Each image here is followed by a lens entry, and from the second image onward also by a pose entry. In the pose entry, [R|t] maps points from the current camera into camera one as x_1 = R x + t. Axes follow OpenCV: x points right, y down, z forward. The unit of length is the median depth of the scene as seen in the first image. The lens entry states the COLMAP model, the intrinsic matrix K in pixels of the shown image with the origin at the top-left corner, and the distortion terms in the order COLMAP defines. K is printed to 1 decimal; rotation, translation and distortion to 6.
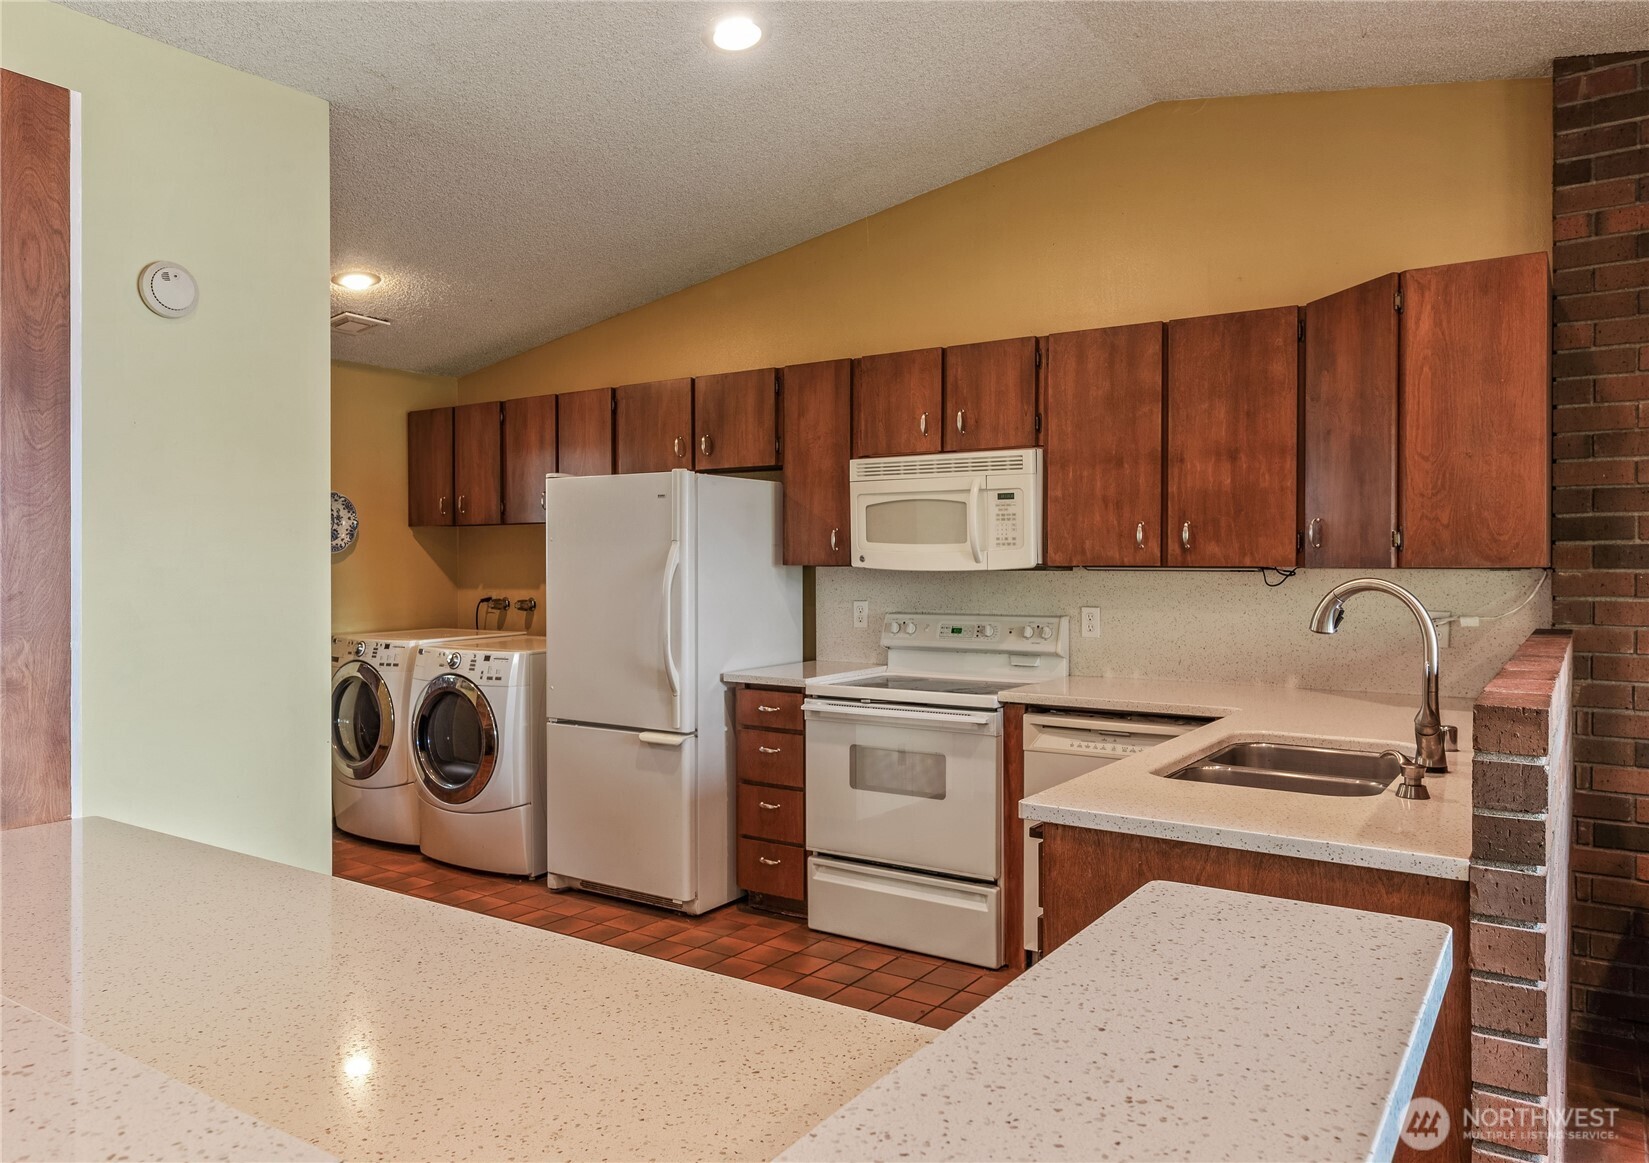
lens RADIAL K [[1133.7, 0, 819.8], [0, 1133.7, 573.6], [0, 0, 1]] dist [0.000517, 0.005398]
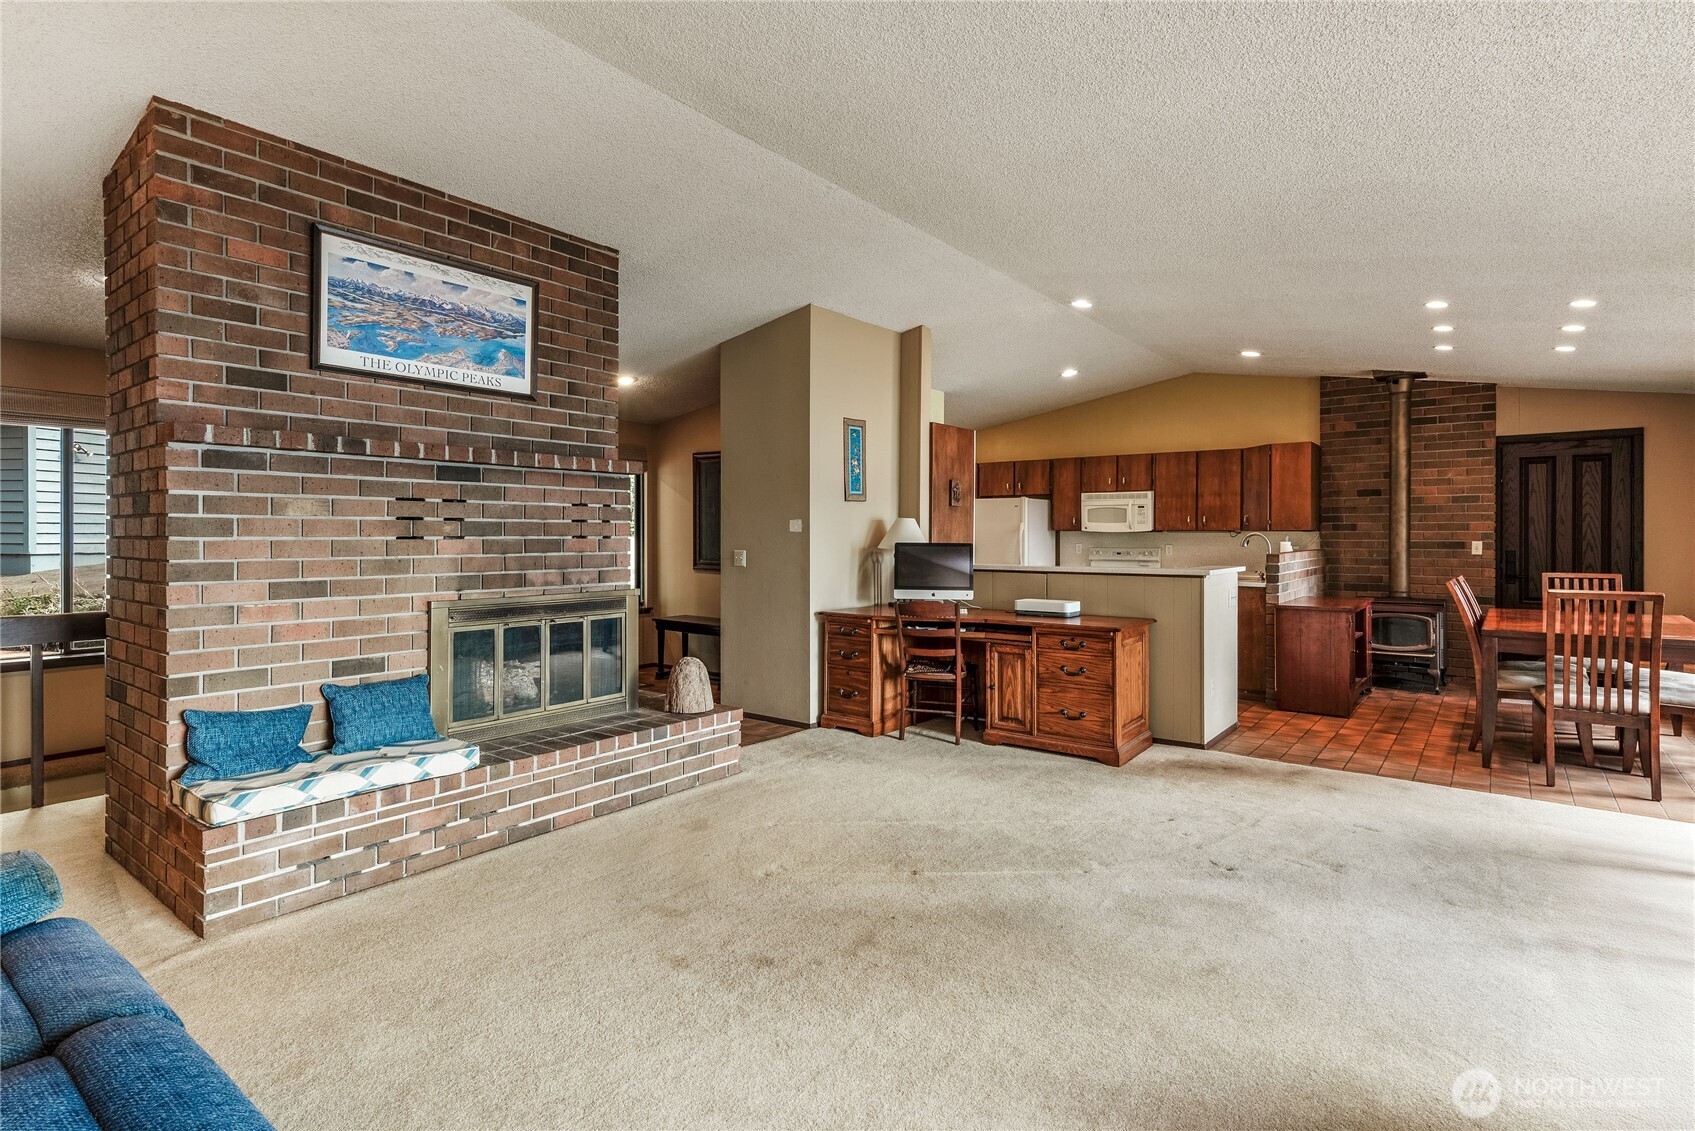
lens RADIAL K [[881.9, 0, 825.8], [0, 881.9, 537.2], [0, 0, 1]] dist [0.003954, 0.002534]
pose [[0.997733, 0.001946, -0.067273, -0.494454], [-0.002336, 0.999981, -0.005714, 0.025587], [0.067260, 0.005858, 0.997718, -1.334965]]
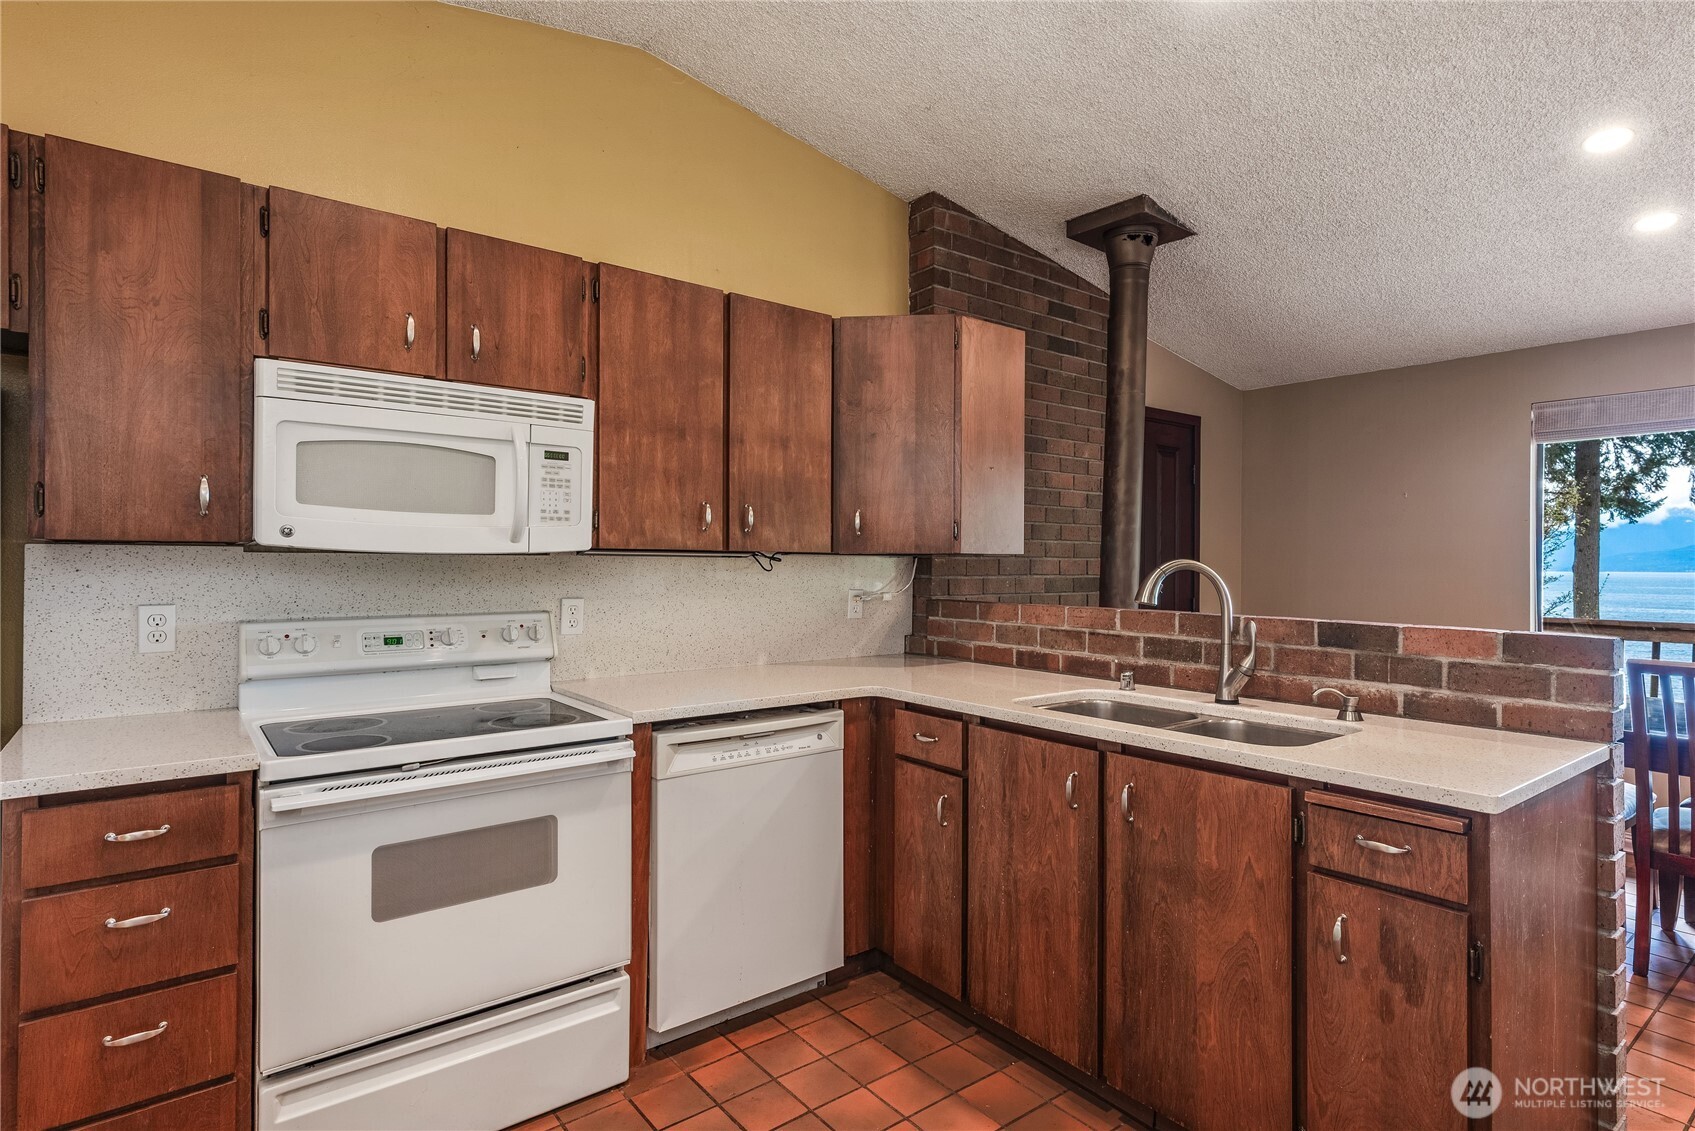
lens RADIAL K [[868.4, 0, 878.5], [0, 868.4, 558.8], [0, 0, 1]] dist [0.006489, 0.000184]
pose [[0.294100, 0.005690, 0.955758, -0.321453], [0.001861, 0.999977, -0.006526, 0.004878], [-0.955773, 0.003698, 0.294083, 0.609434]]
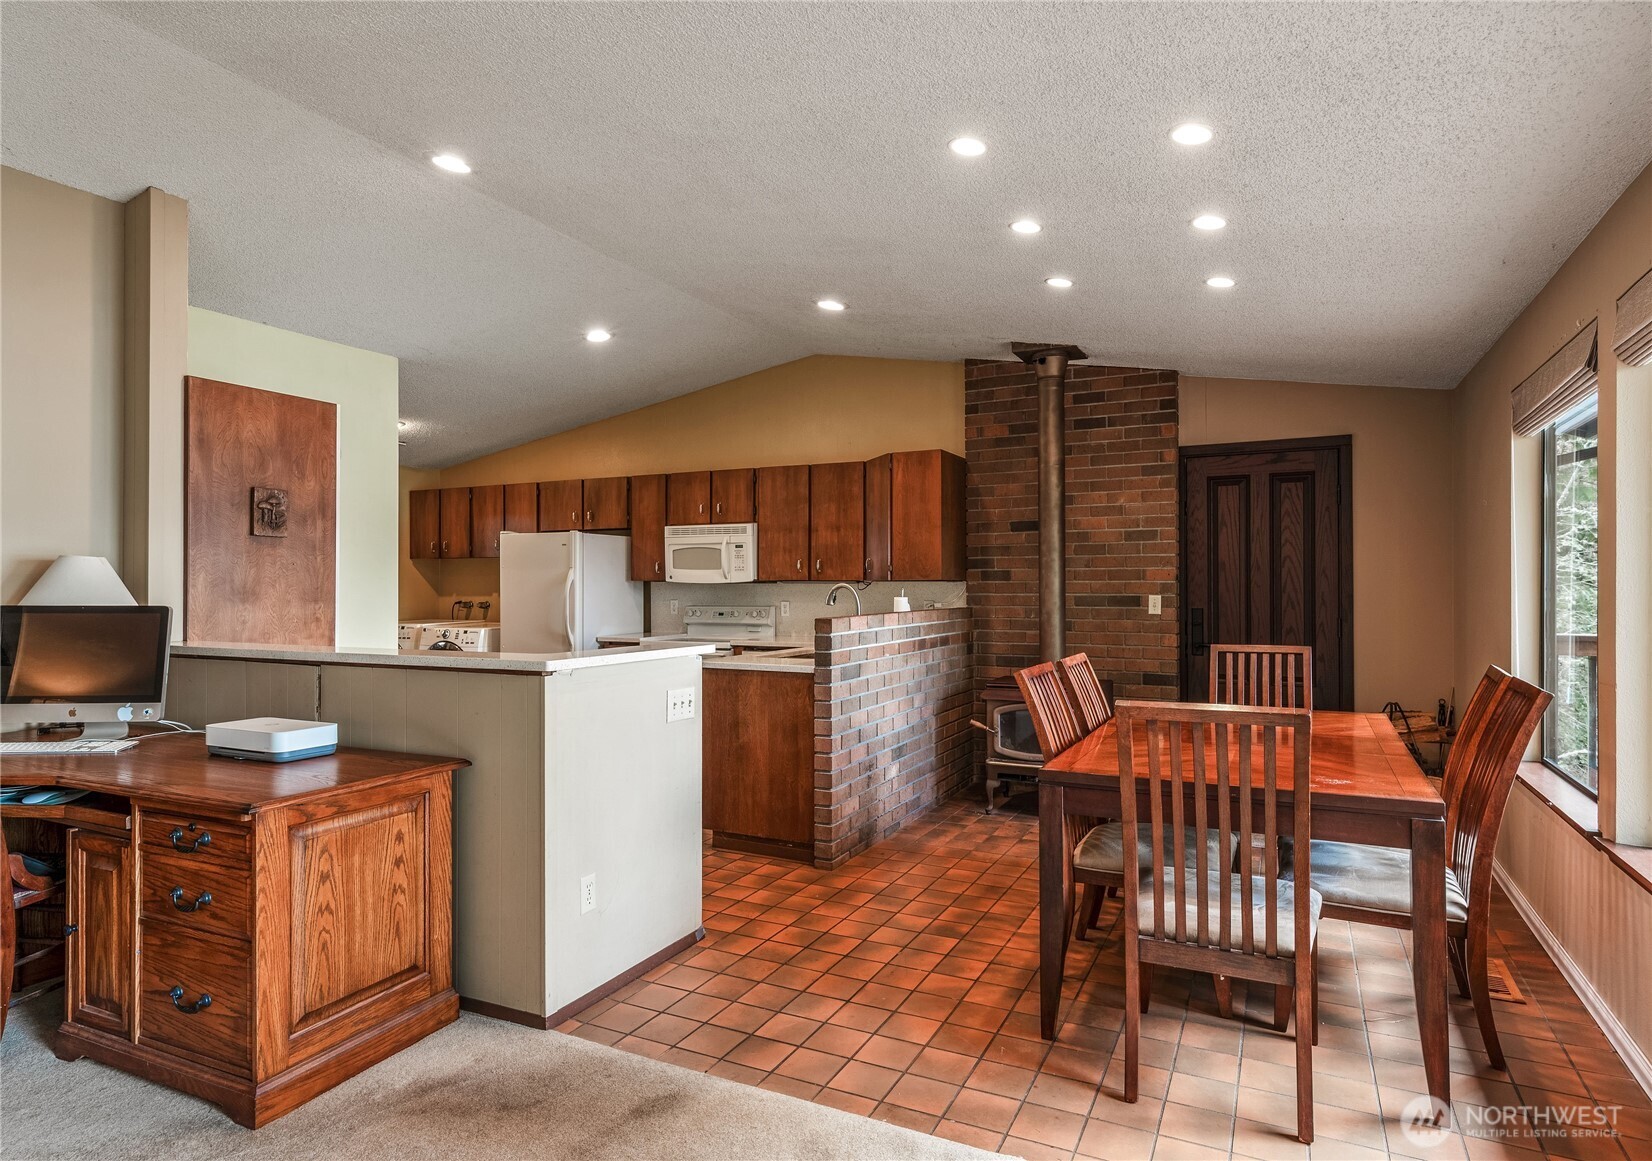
lens RADIAL K [[943.4, 0, 850.1], [0, 943.4, 582.9], [0, 0, 1]] dist [0.009240, 0.000814]
pose [[0.989473, -0.000245, 0.144716, 0.113832], [0.002071, 0.999920, -0.012473, 0.018242], [-0.144701, 0.012641, 0.989395, -0.685079]]
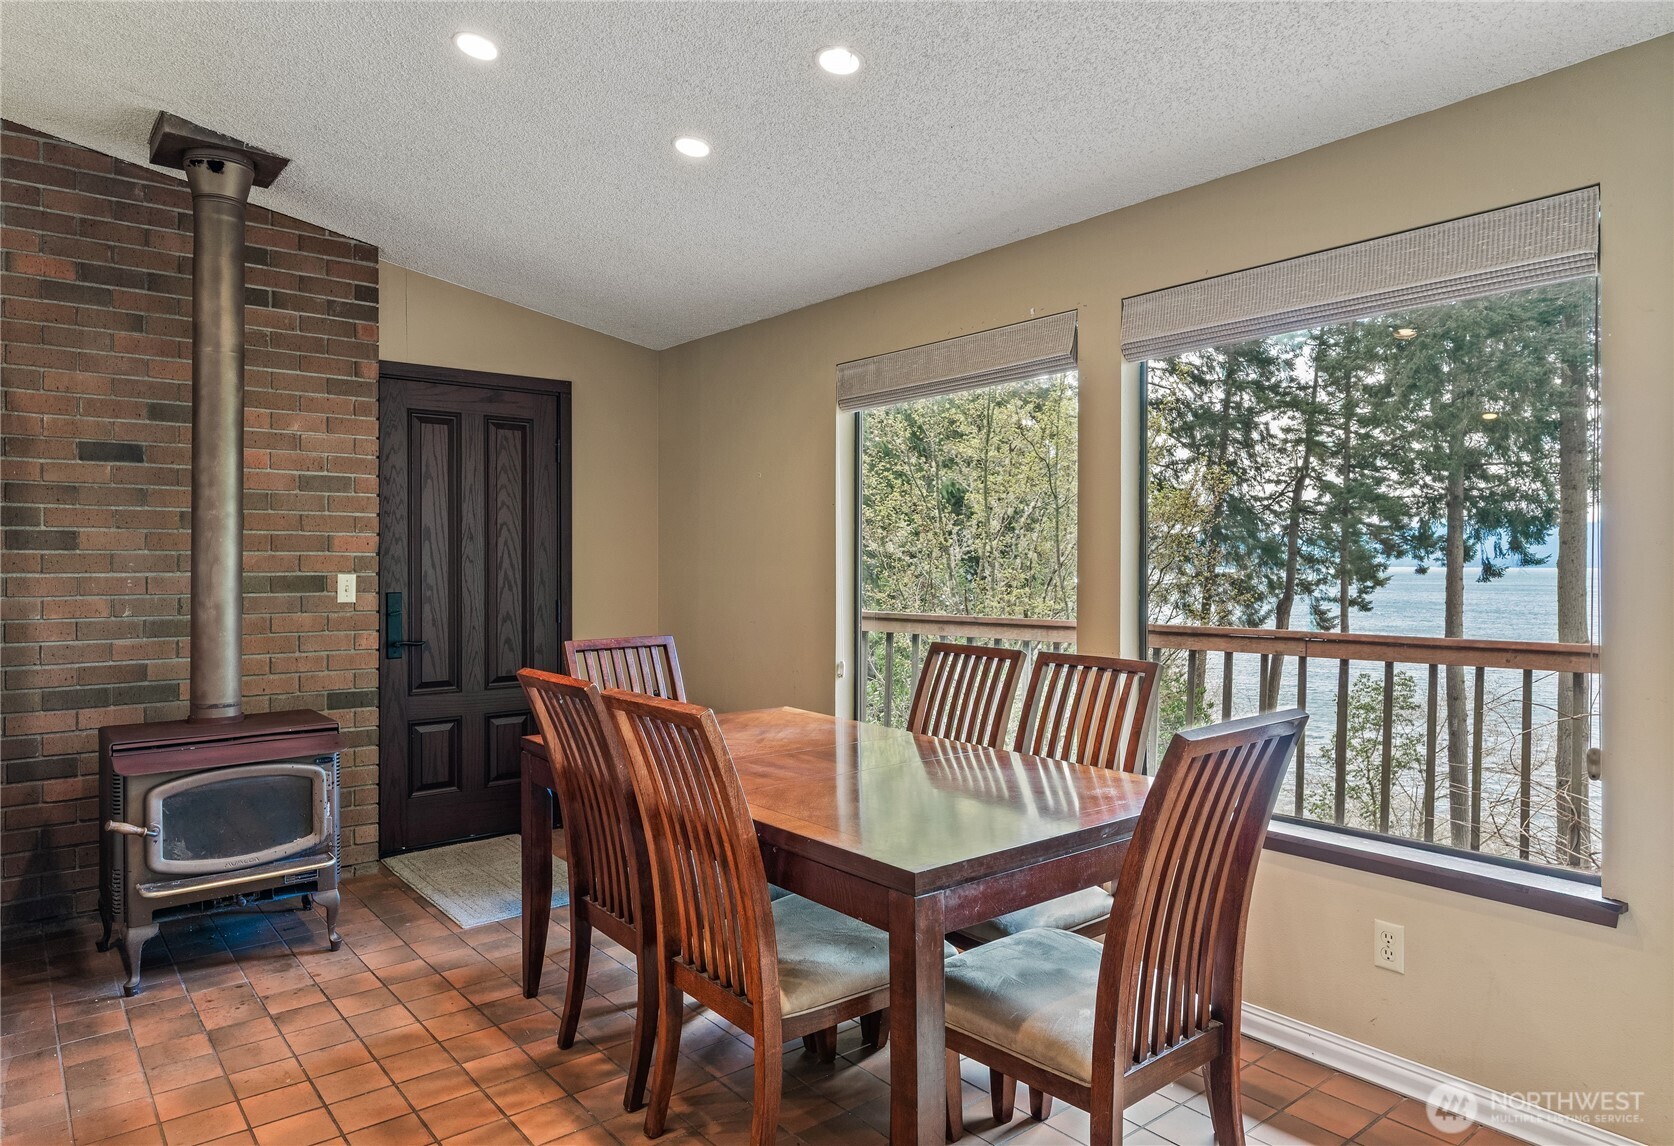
lens RADIAL K [[1034.8, 0, 806.6], [0, 1034.8, 564.3], [0, 0, 1]] dist [0.002132, 0.001137]
pose [[0.298513, -0.000052, 0.954406, -0.083639], [0.007803, 0.999967, -0.002386, 0.015922], [-0.954374, 0.008160, 0.298503, -0.099786]]
